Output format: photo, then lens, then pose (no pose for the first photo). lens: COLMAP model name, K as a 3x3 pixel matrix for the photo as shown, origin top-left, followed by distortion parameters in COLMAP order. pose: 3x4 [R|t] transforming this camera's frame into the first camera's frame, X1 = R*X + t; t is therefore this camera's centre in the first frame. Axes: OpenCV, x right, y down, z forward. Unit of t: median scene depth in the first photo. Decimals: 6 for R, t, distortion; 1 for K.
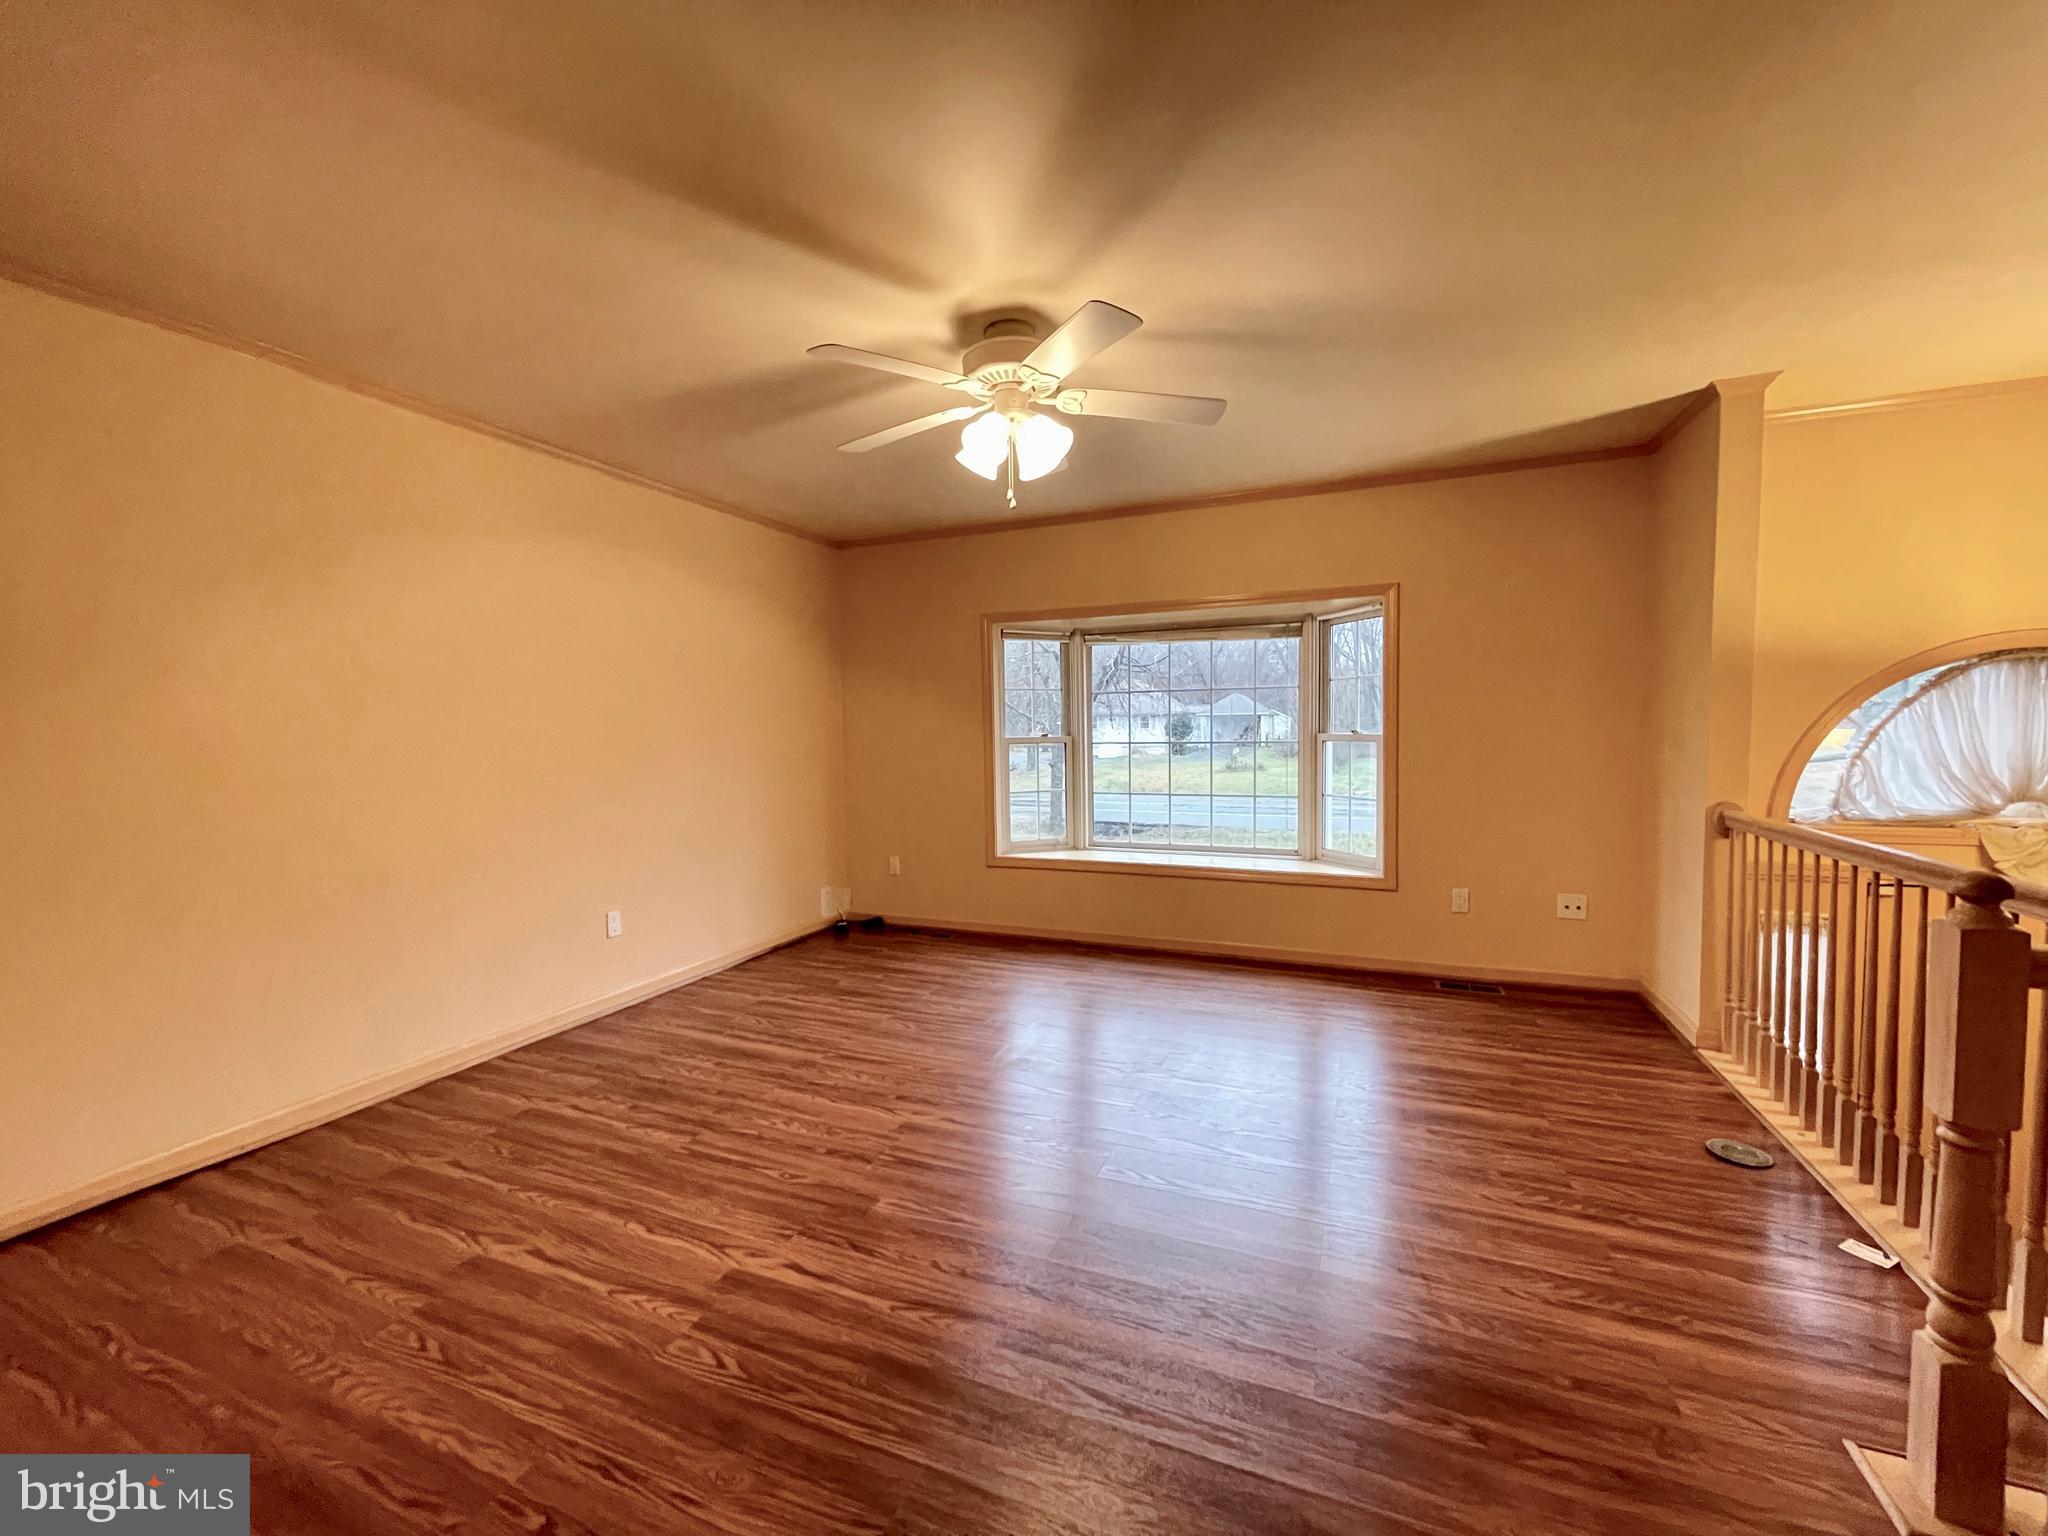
lens RADIAL K [[826.1, 0, 1027.9], [0, 826.1, 768.8], [0, 0, 1]] dist [-0.004432, 0.001361]
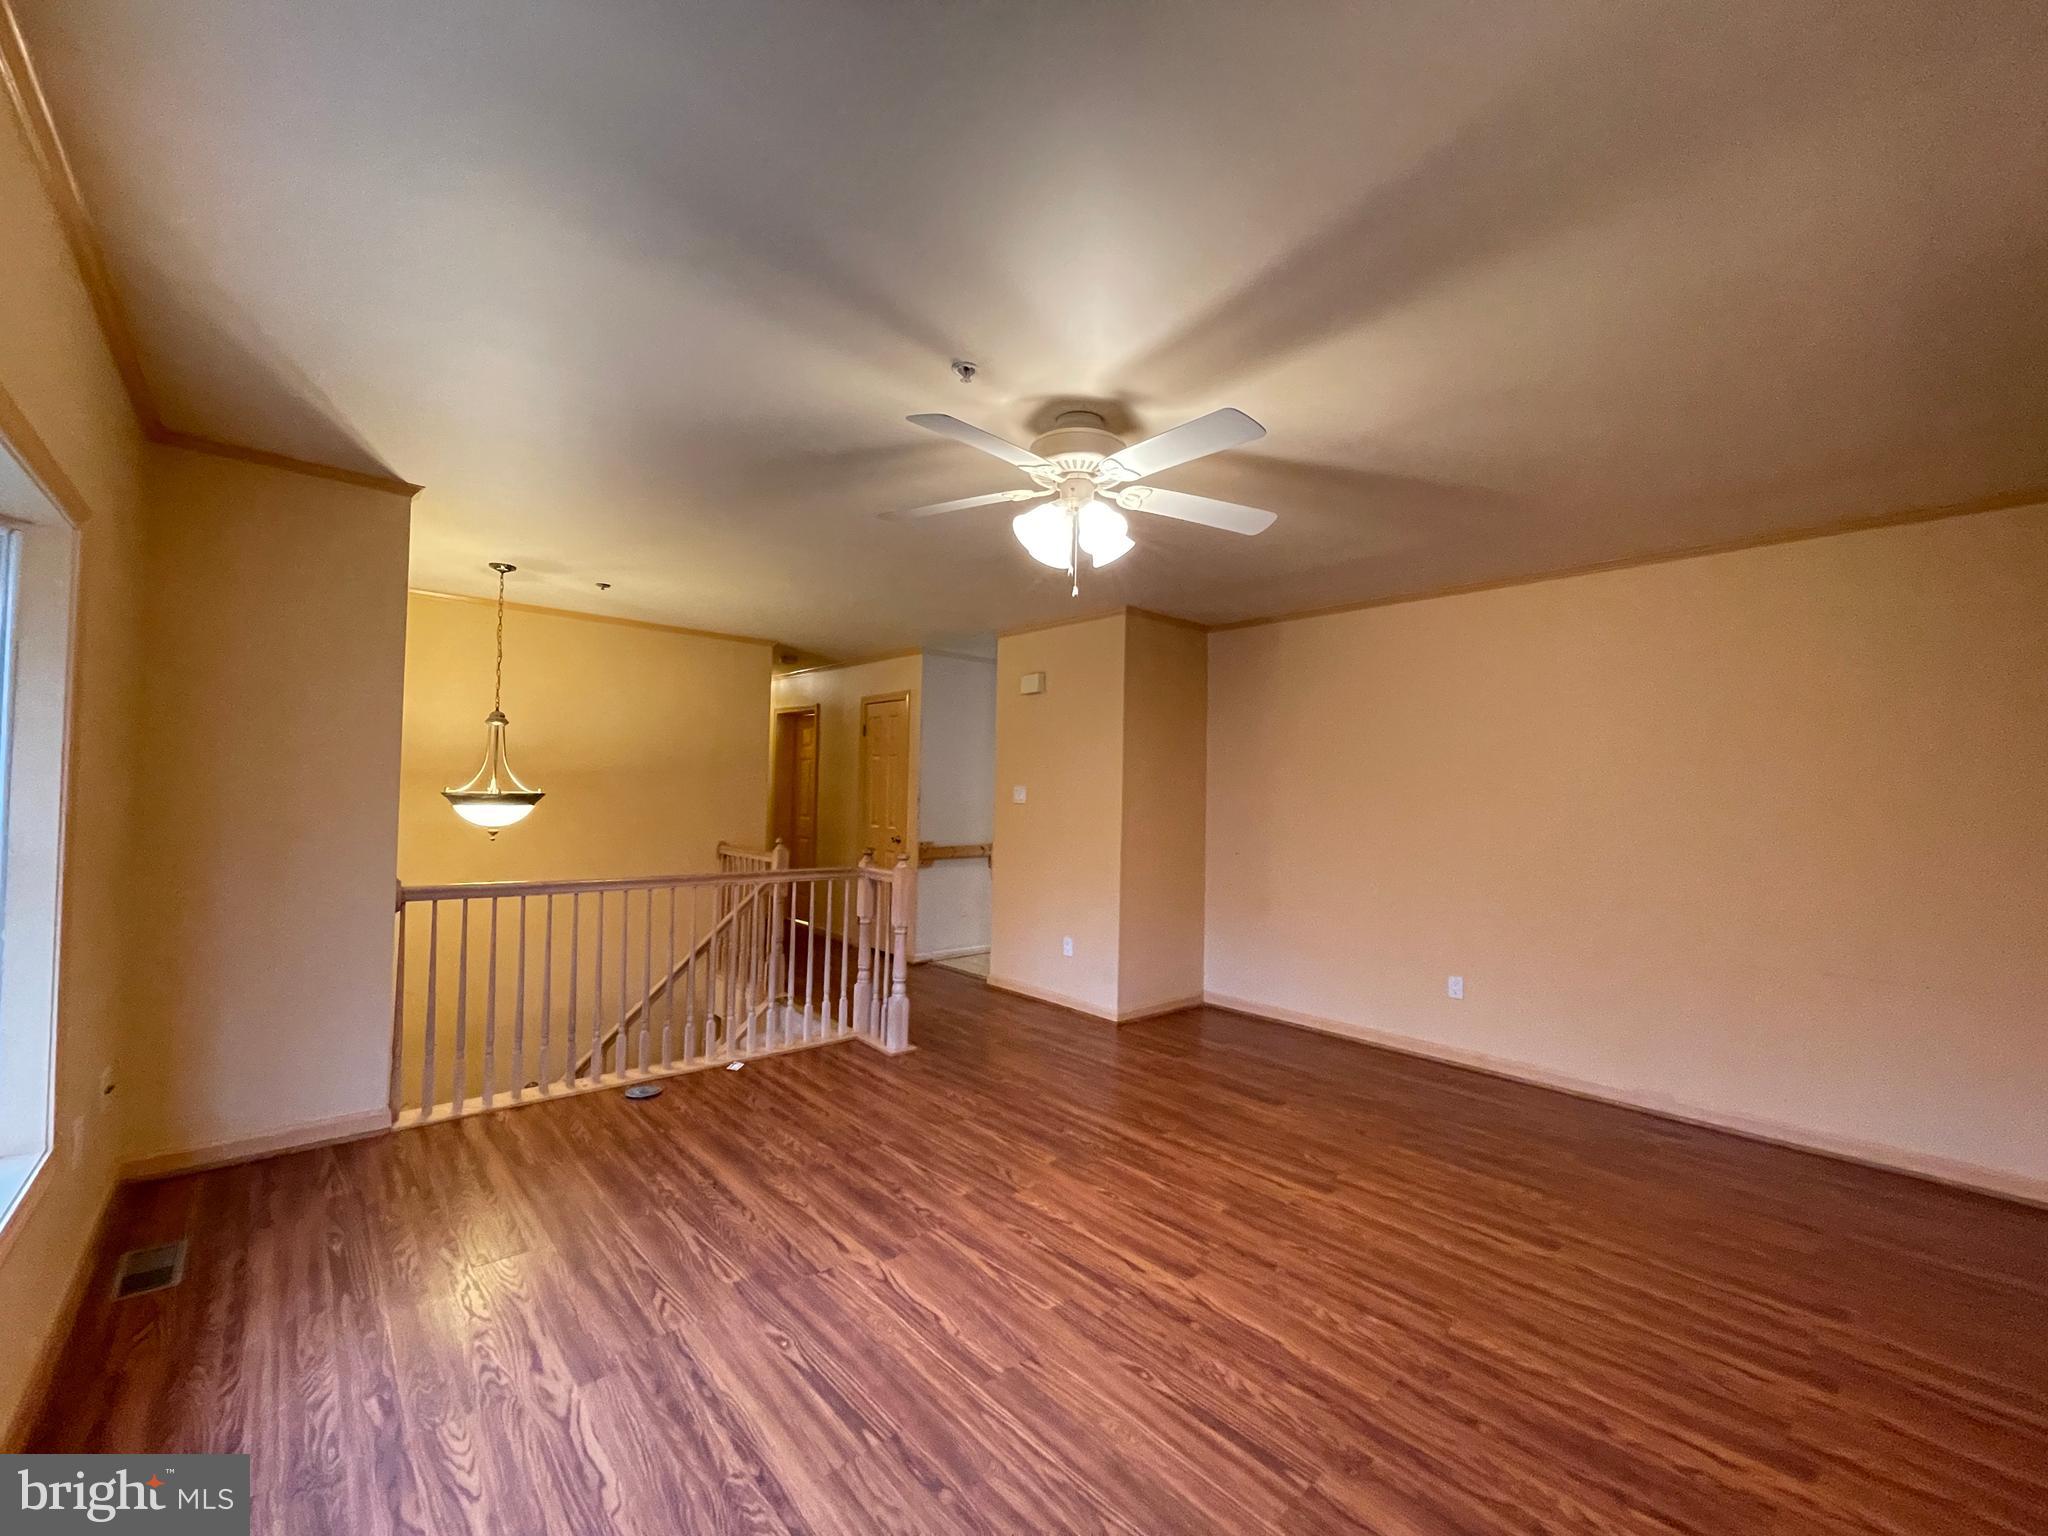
lens RADIAL K [[826.1, 0, 1023.7], [0, 826.1, 772.9], [0, 0, 1]] dist [-0.004432, 0.001361]
pose [[-0.901596, 0.007925, 0.432506, -0.397597], [0.013313, 0.999867, 0.009433, -0.114155], [-0.432374, 0.014263, -0.901582, 1.967354]]
